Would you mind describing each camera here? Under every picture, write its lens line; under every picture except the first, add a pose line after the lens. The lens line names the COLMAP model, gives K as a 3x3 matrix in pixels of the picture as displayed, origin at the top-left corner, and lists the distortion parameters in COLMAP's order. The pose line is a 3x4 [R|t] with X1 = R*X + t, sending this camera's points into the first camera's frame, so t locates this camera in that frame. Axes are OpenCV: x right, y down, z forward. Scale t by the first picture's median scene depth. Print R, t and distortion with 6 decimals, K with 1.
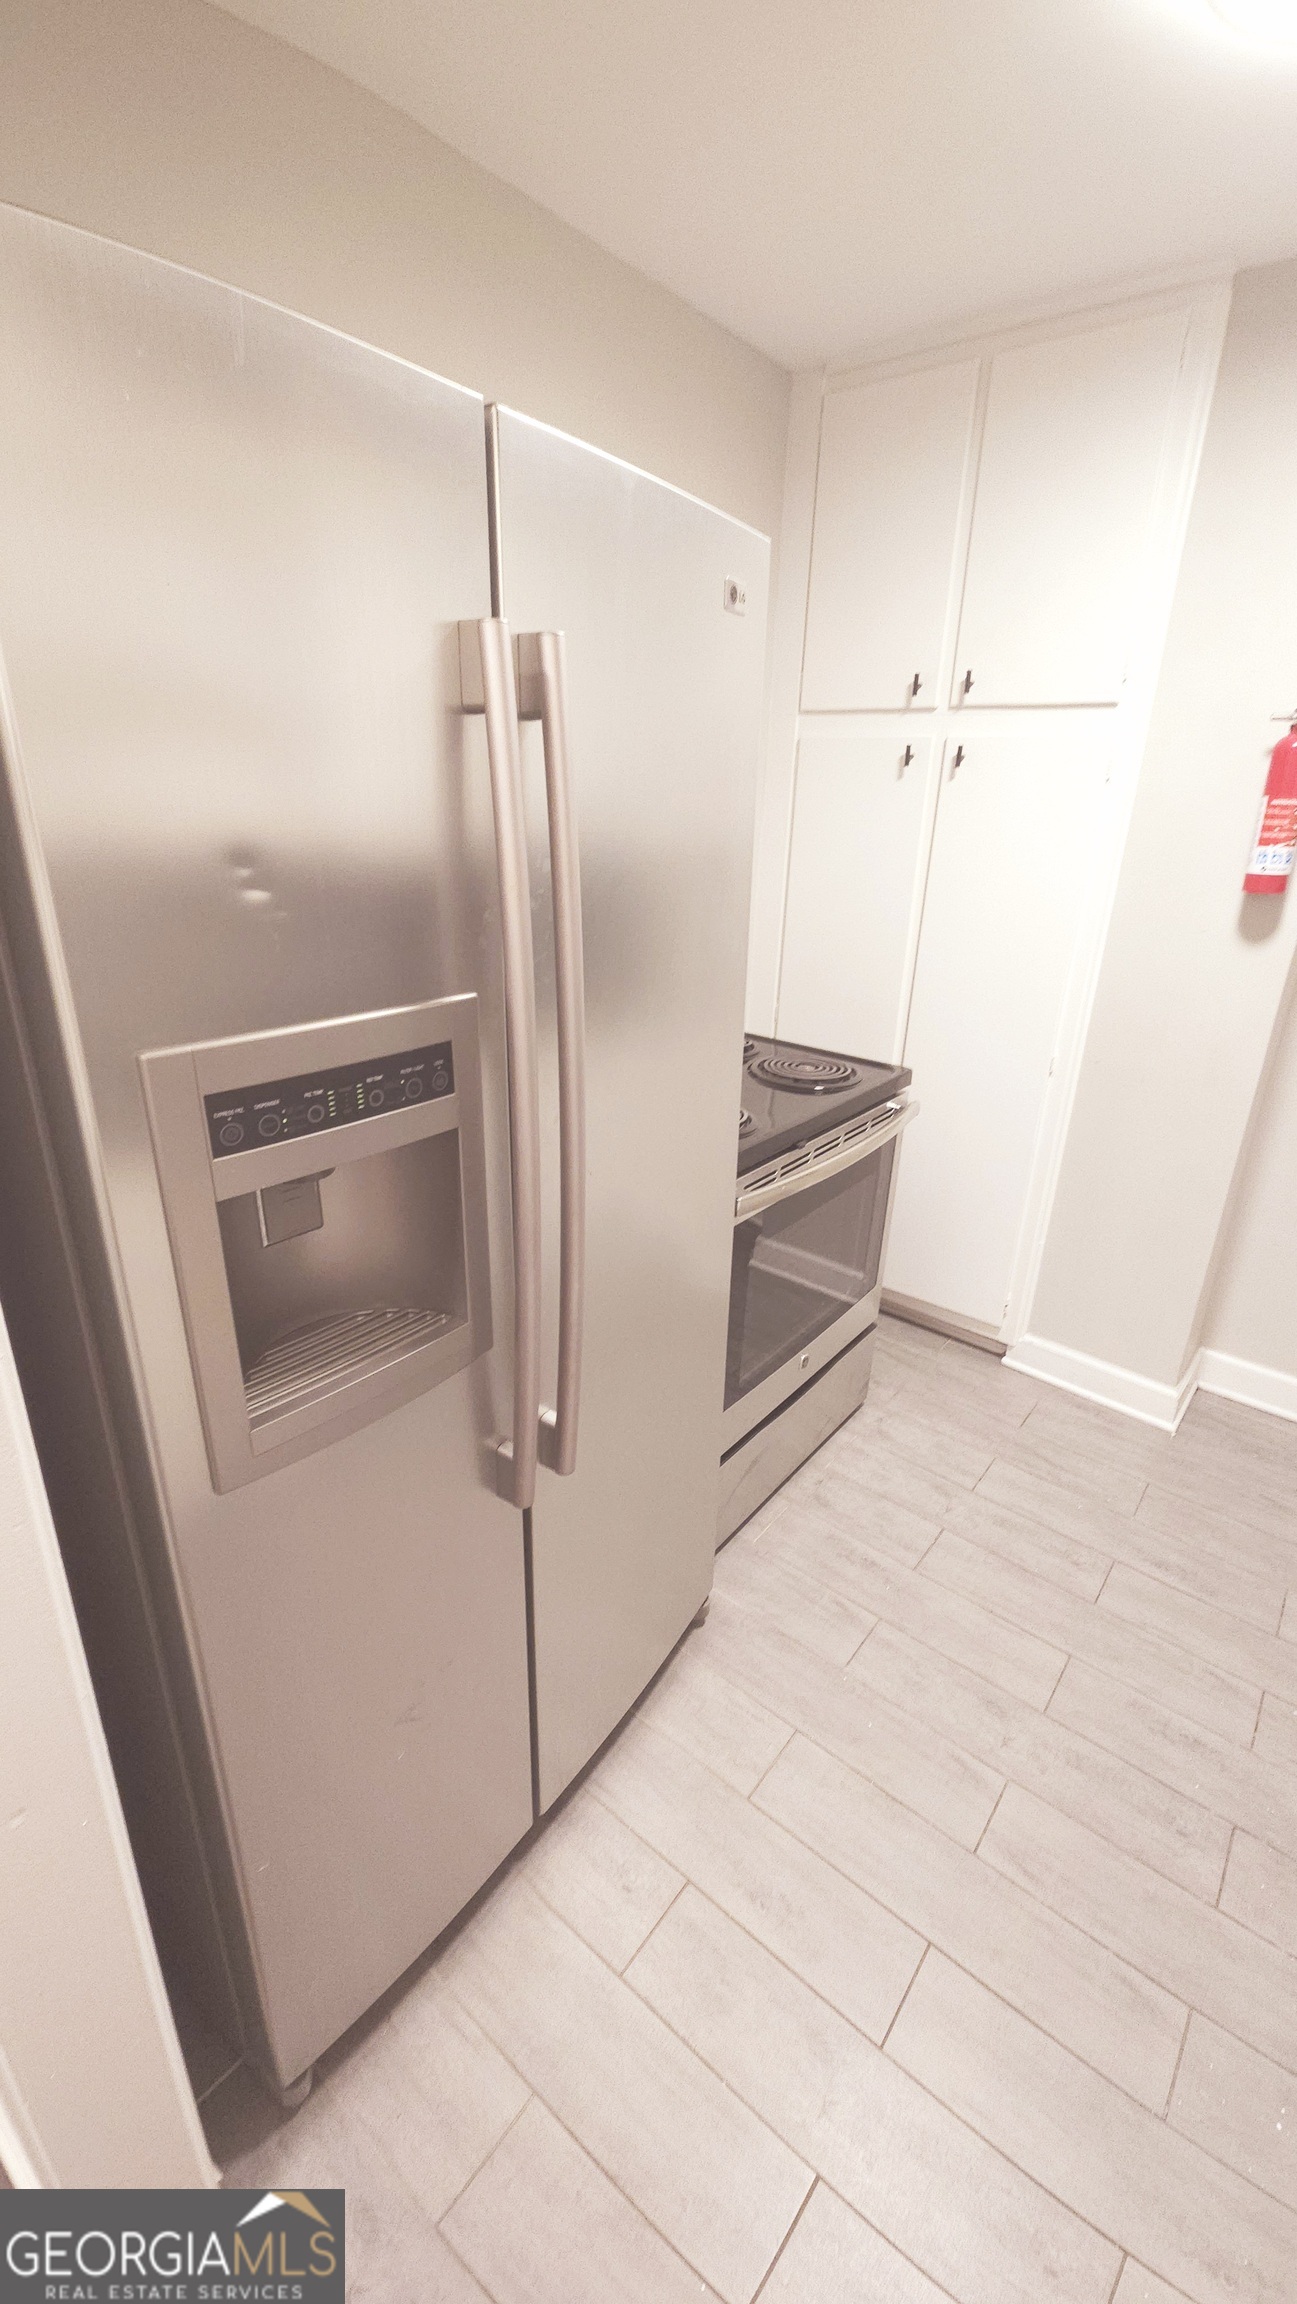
lens RADIAL K [[935.7, 0, 659.2], [0, 935.7, 1144.9], [0, 0, 1]] dist [0.002168, 0.000024]
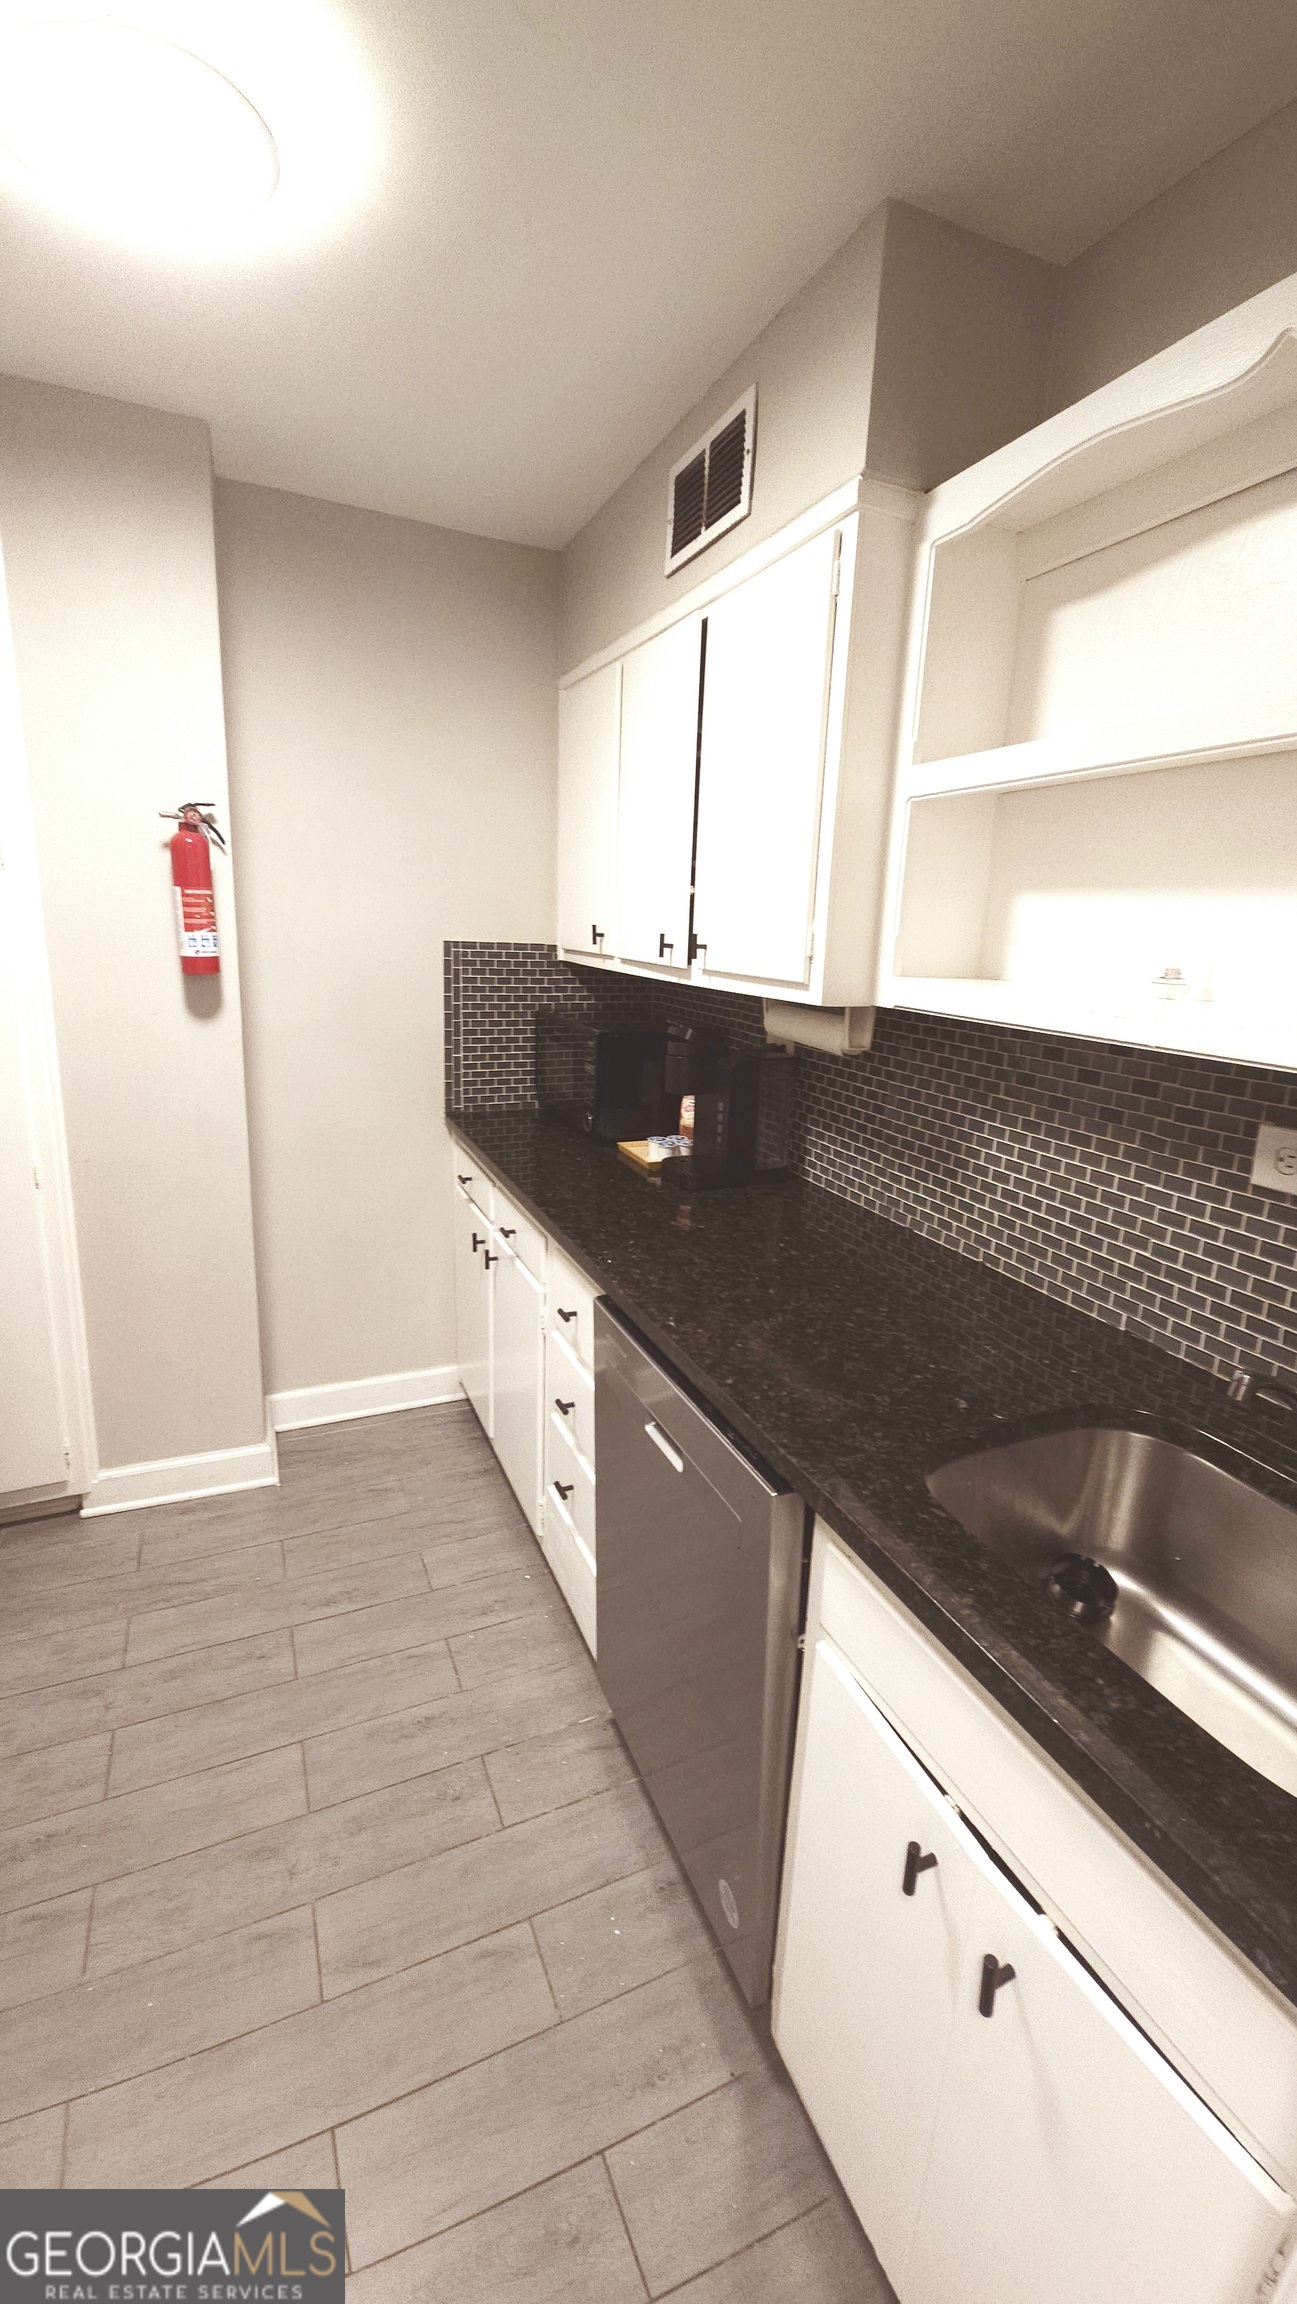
lens RADIAL K [[935.7, 0, 658.9], [0, 935.7, 1153.6], [0, 0, 1]] dist [0.002168, 0.000024]
pose [[0.451552, -0.229323, 0.862271, -0.086566], [0.290749, 0.951476, 0.100788, -0.027259], [-0.843543, 0.205193, 0.496317, 0.063807]]
